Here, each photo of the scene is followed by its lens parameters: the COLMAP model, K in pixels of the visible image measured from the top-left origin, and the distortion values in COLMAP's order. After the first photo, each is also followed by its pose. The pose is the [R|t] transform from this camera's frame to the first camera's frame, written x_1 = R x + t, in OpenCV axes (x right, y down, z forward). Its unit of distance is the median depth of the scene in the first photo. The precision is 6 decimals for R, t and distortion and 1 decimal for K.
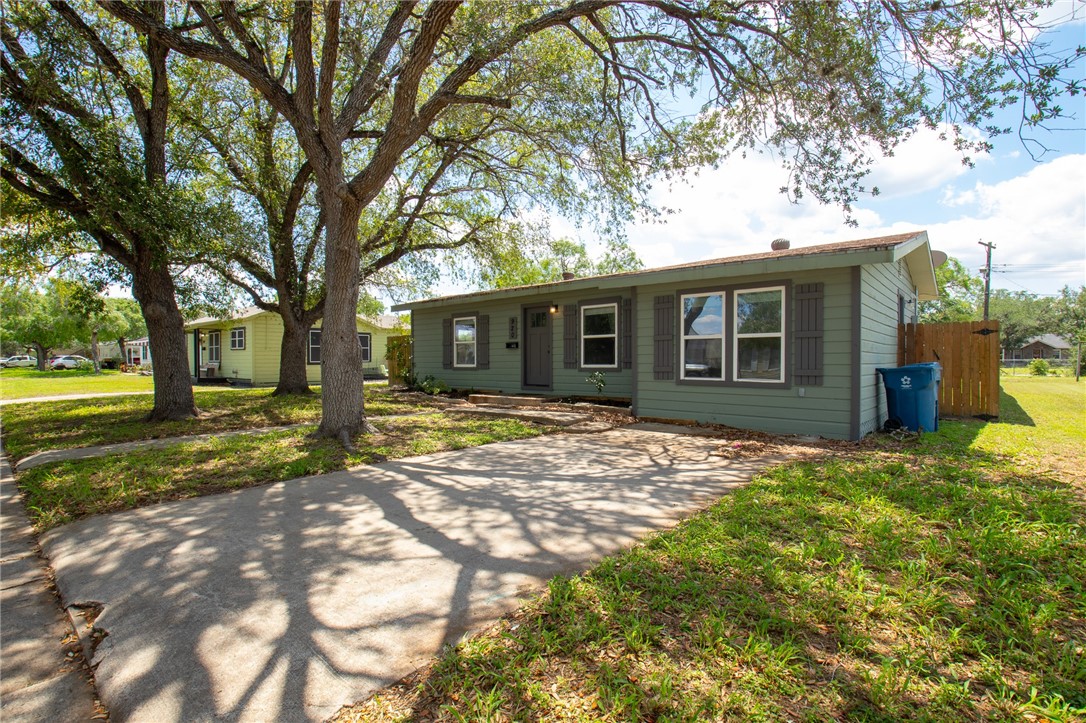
lens RADIAL K [[499.1, 0, 541.1], [0, 499.1, 365.7], [0, 0, 1]] dist [-0.014262, -0.005058]
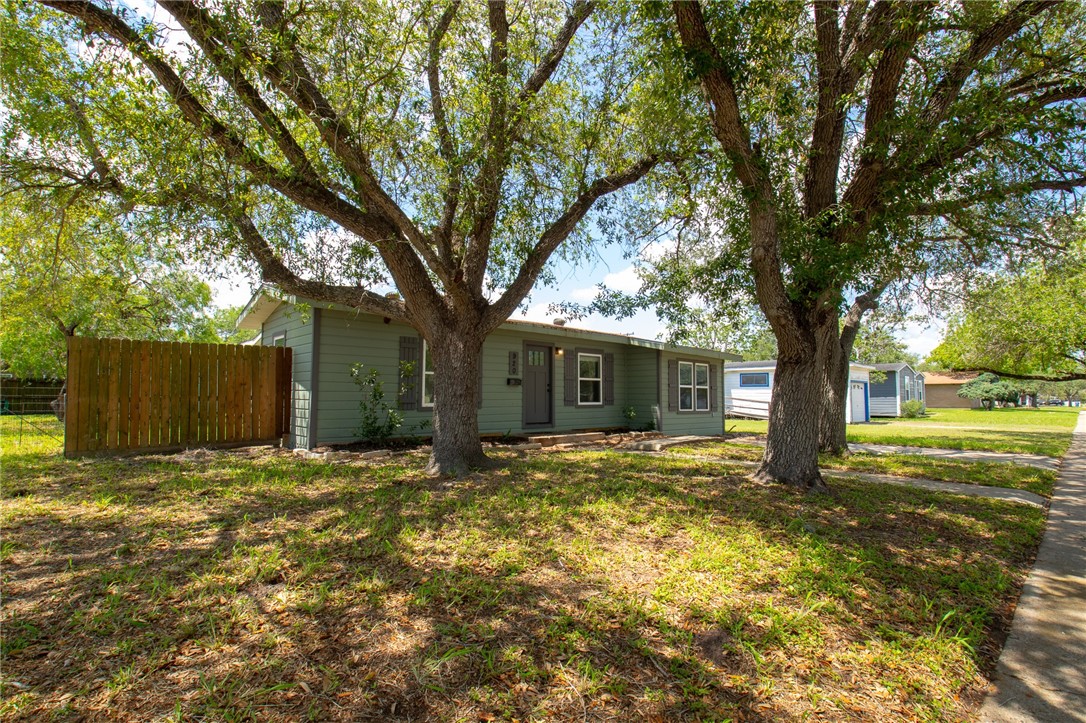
lens RADIAL K [[499.1, 0, 544.9], [0, 499.1, 365.6], [0, 0, 1]] dist [-0.014262, -0.005058]
pose [[0.103999, 0.063166, 0.992569, -1.137773], [0.001297, 0.997972, -0.063646, -0.014603], [-0.994577, 0.007907, 0.103706, 0.996461]]
